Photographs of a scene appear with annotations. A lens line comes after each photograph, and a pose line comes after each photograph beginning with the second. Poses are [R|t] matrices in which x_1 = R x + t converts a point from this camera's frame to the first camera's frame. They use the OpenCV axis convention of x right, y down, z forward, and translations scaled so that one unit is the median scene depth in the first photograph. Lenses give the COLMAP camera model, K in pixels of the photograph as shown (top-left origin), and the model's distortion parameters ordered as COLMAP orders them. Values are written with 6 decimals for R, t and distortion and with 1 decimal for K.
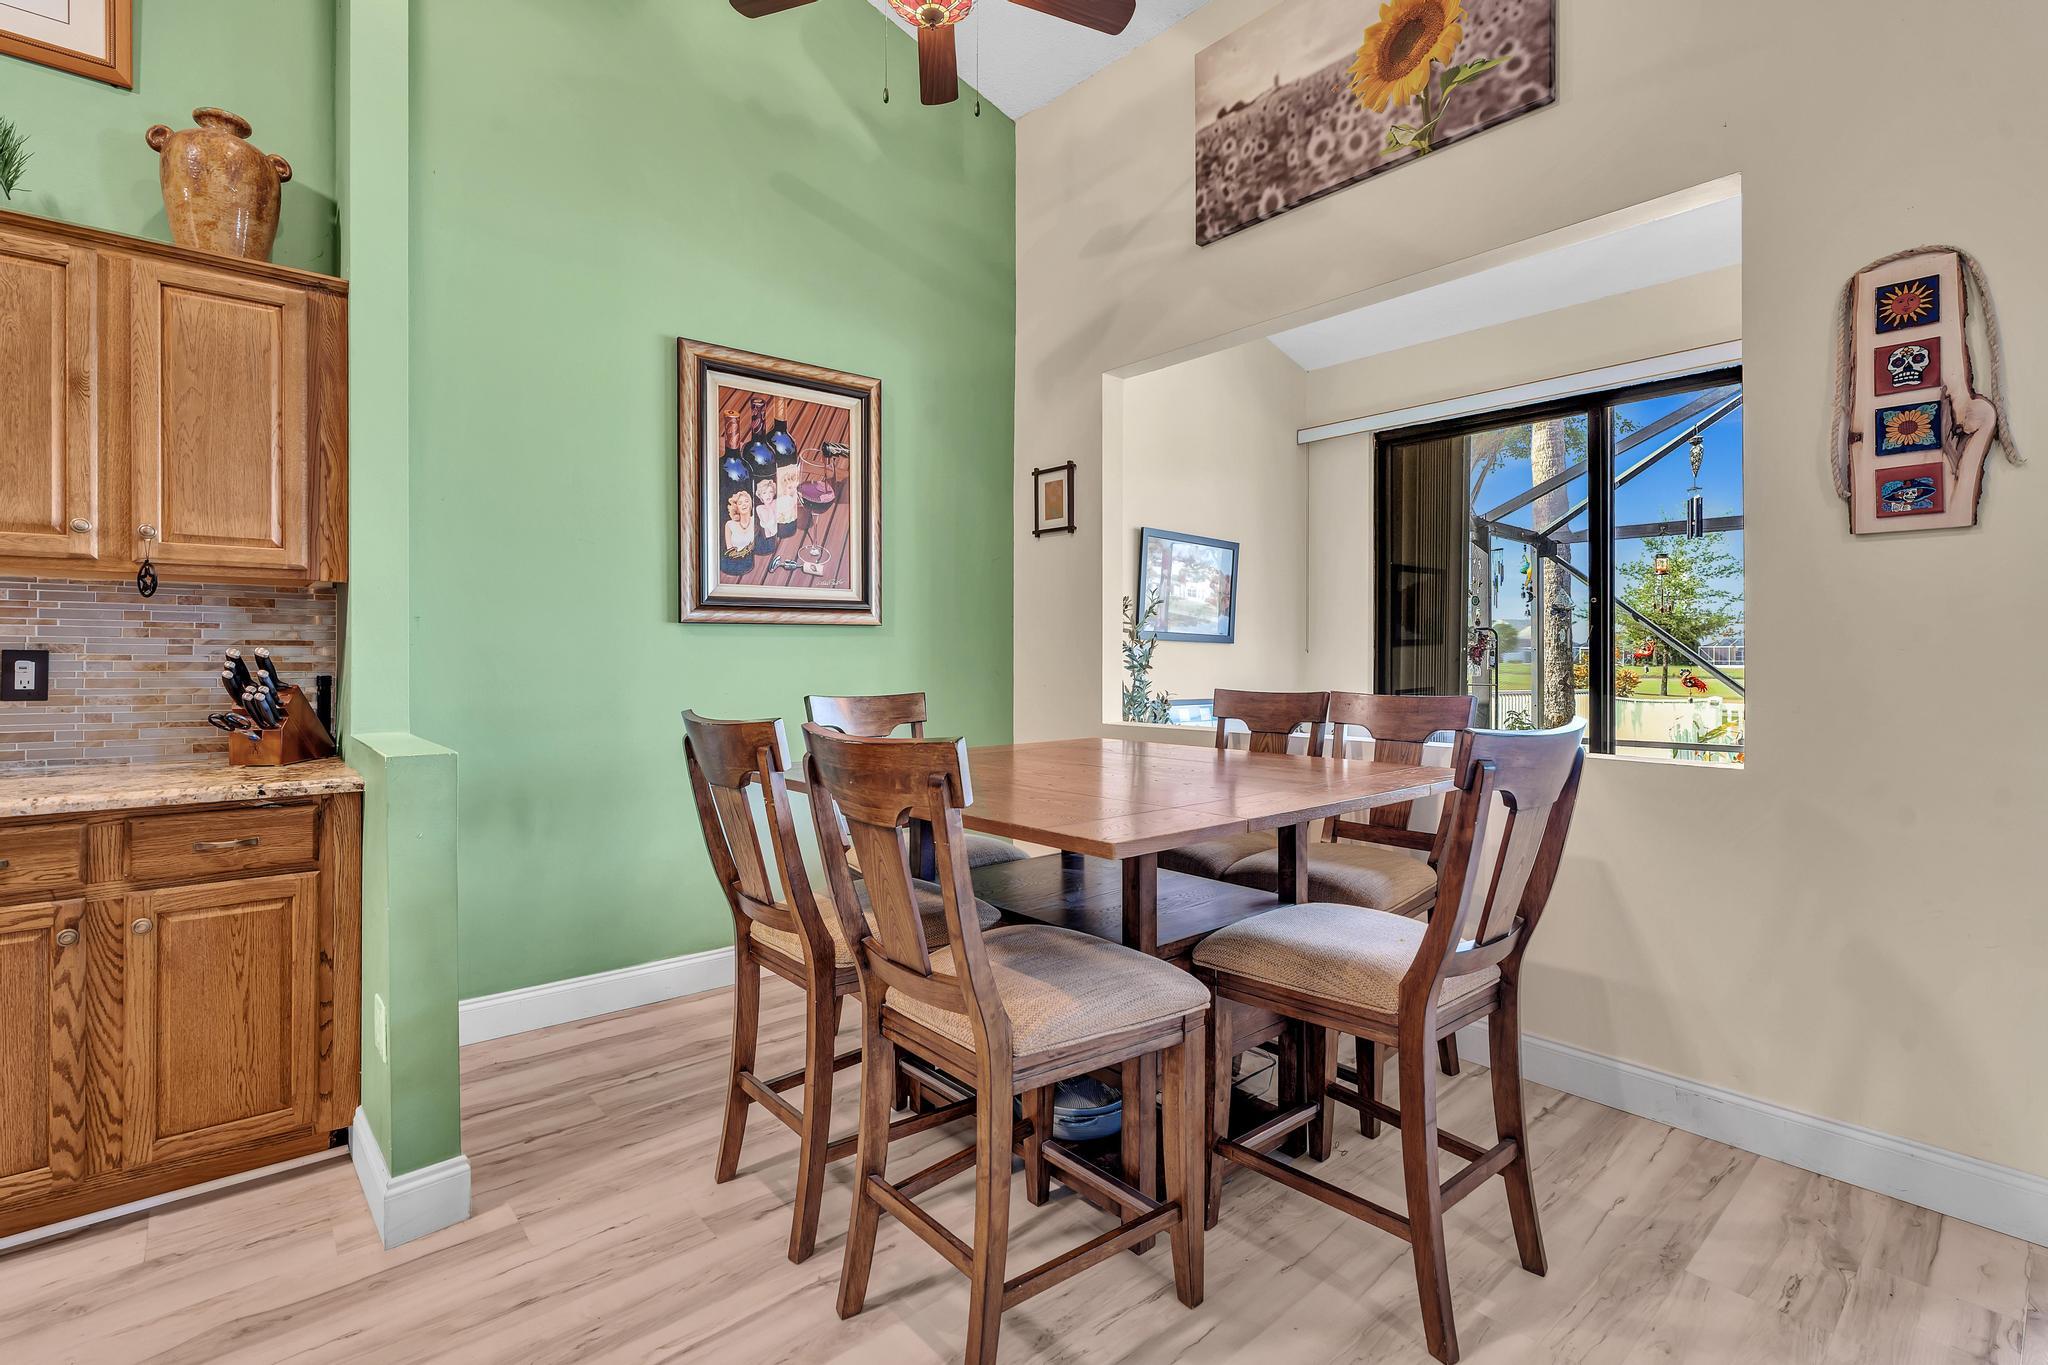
lens RADIAL K [[930.9, 0, 1016.3], [0, 930.9, 657.7], [0, 0, 1]] dist [-0.008631, 0.002624]
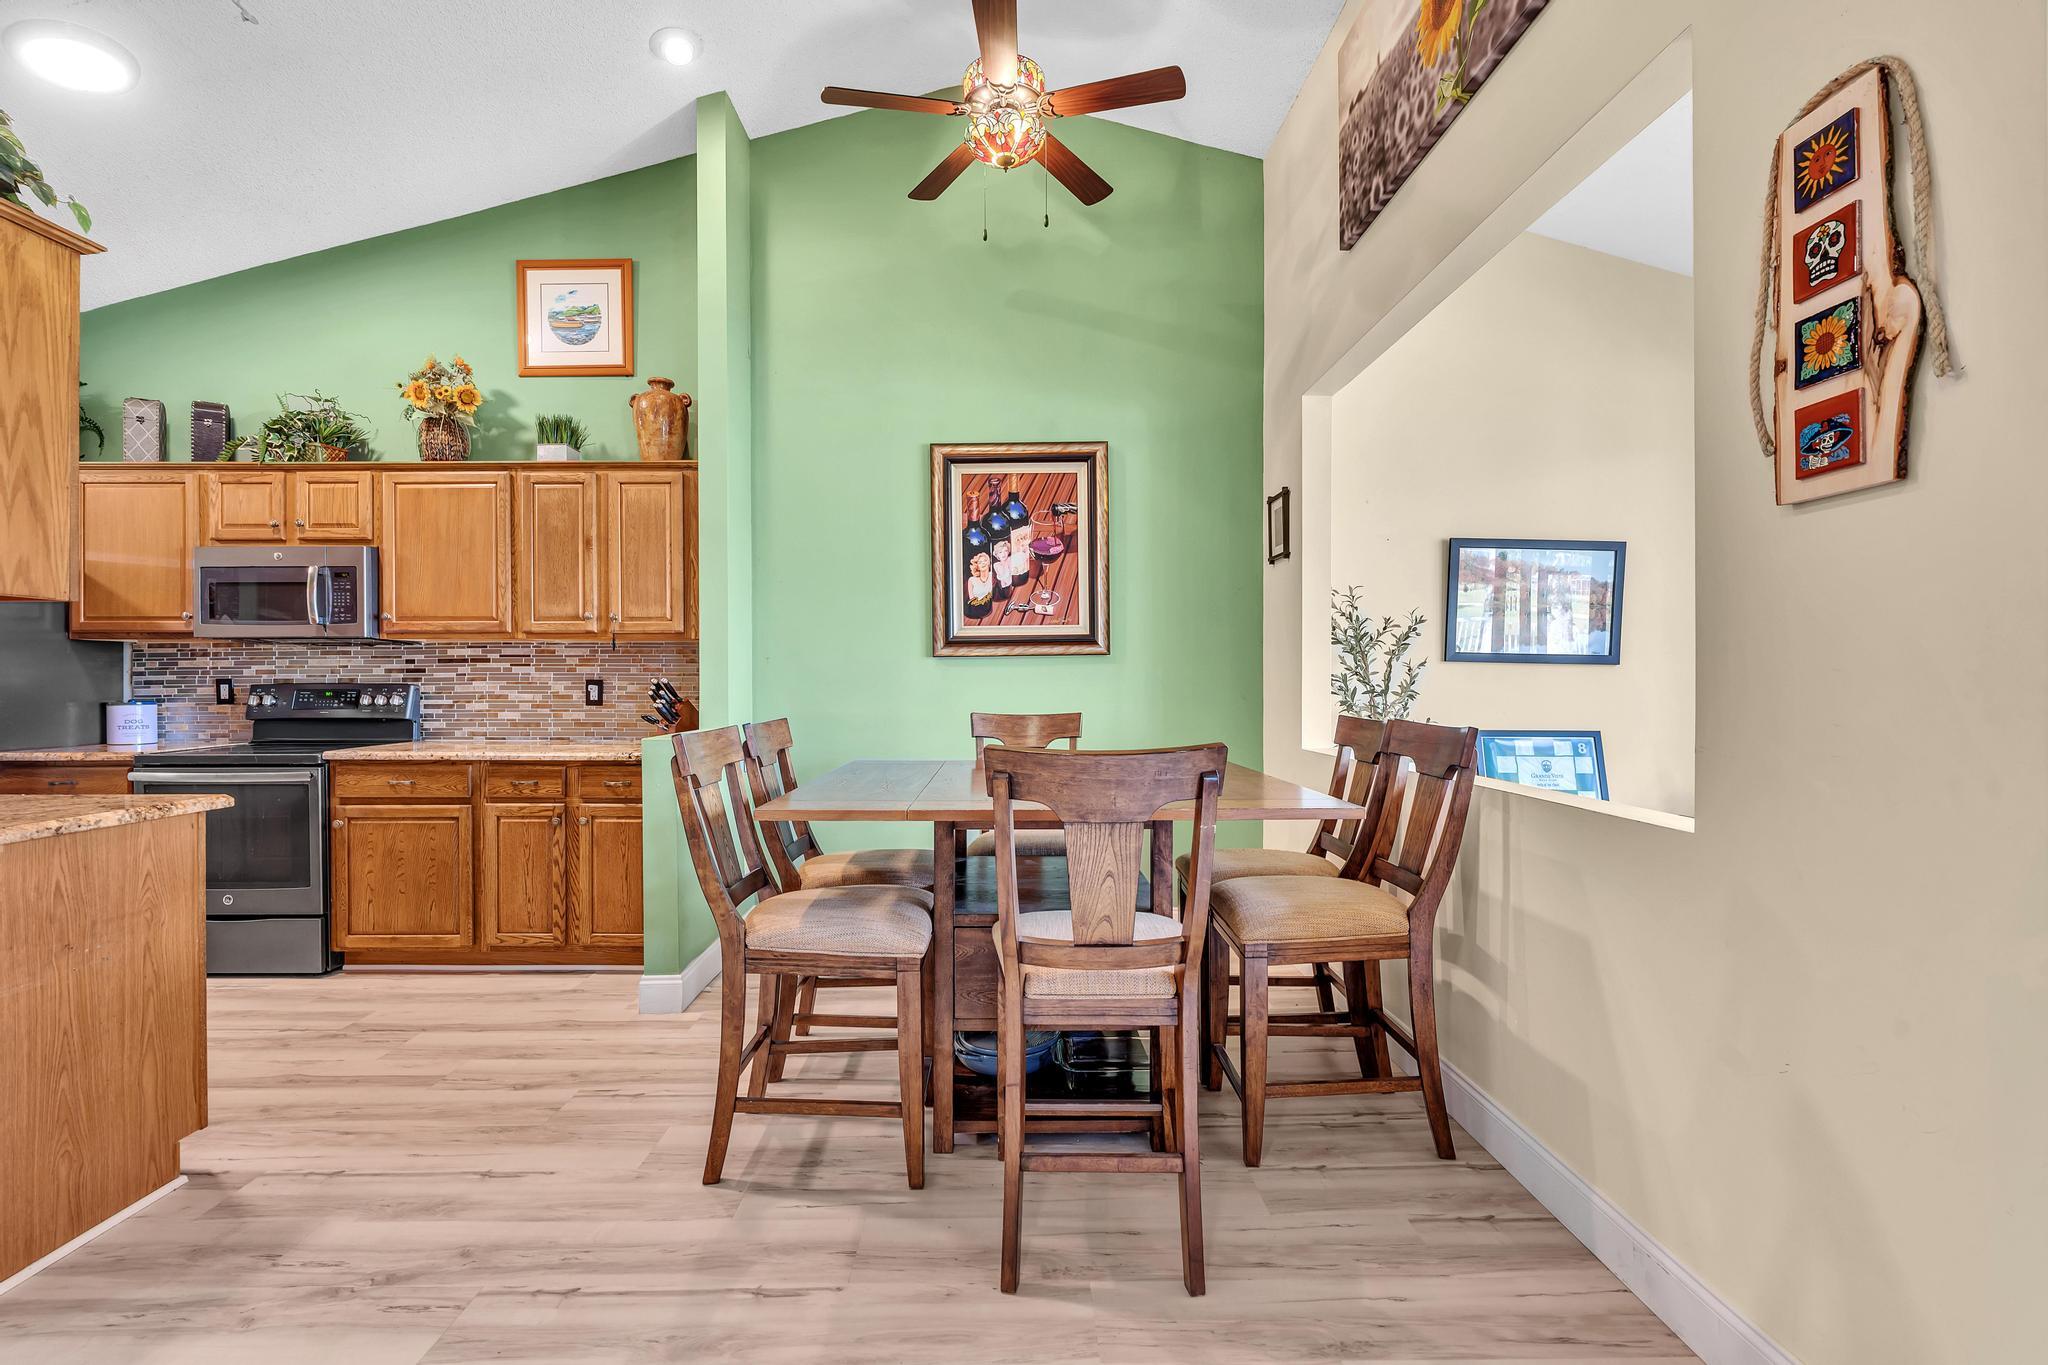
lens RADIAL K [[930.9, 0, 1016.3], [0, 930.9, 685.6], [0, 0, 1]] dist [-0.008631, 0.002624]
pose [[0.761836, 0.000274, -0.647770, 0.658321], [0.001329, 0.999997, 0.001987, 0.000699], [0.647768, -0.002375, 0.761834, 0.065582]]
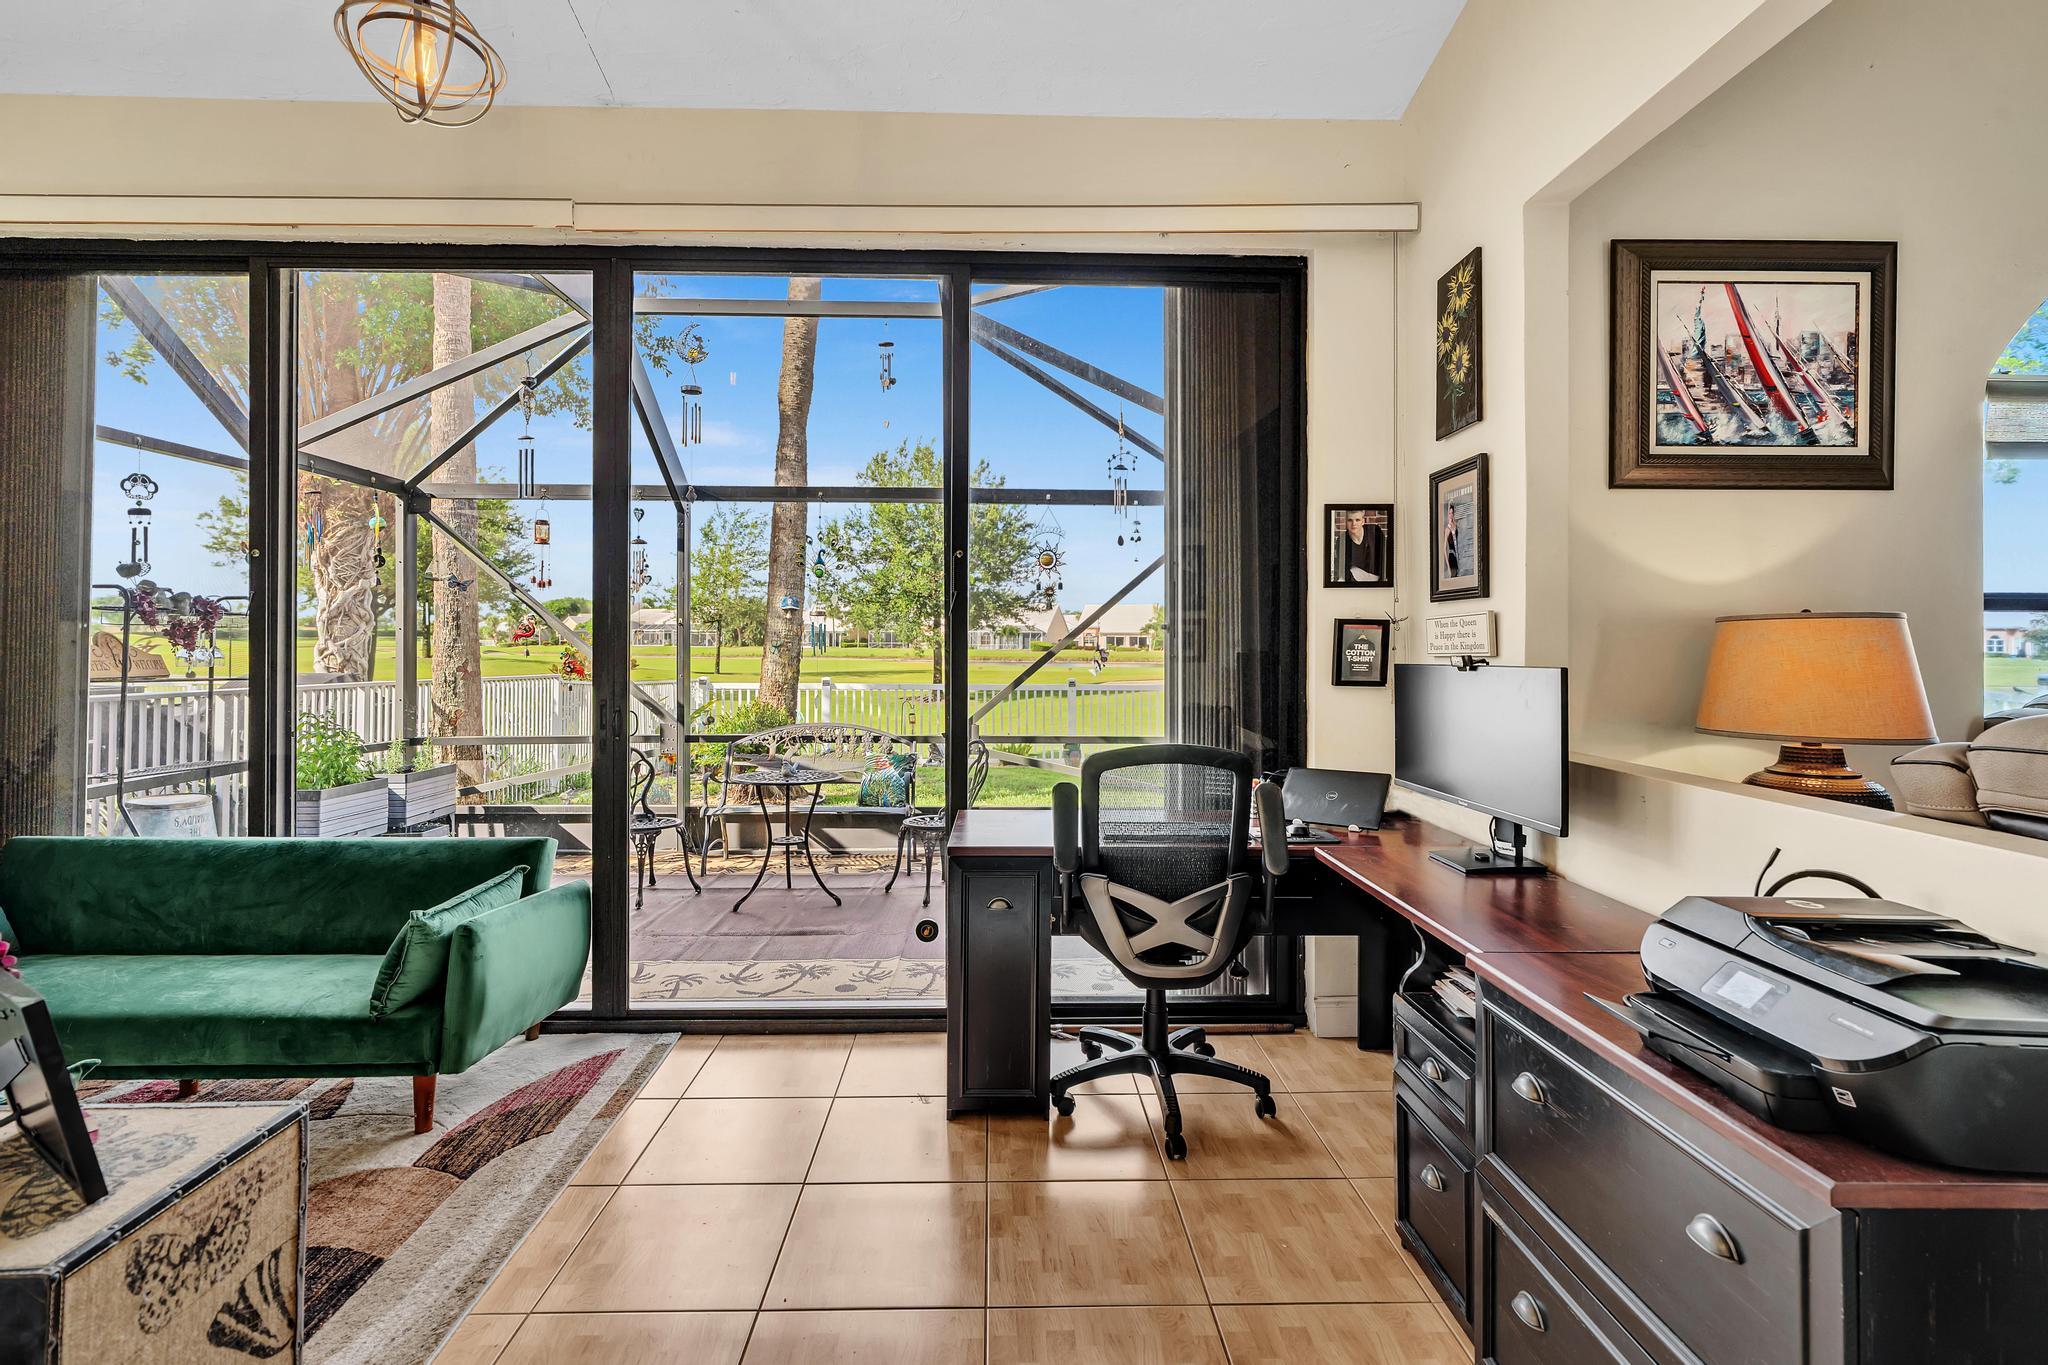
lens RADIAL K [[930.9, 0, 1014.5], [0, 930.9, 637.5], [0, 0, 1]] dist [-0.008631, 0.002624]
pose [[0.635319, 0.002964, 0.772244, 0.743225], [-0.000645, 0.999994, -0.003307, 0.000450], [-0.772249, 0.001603, 0.635318, 0.263986]]
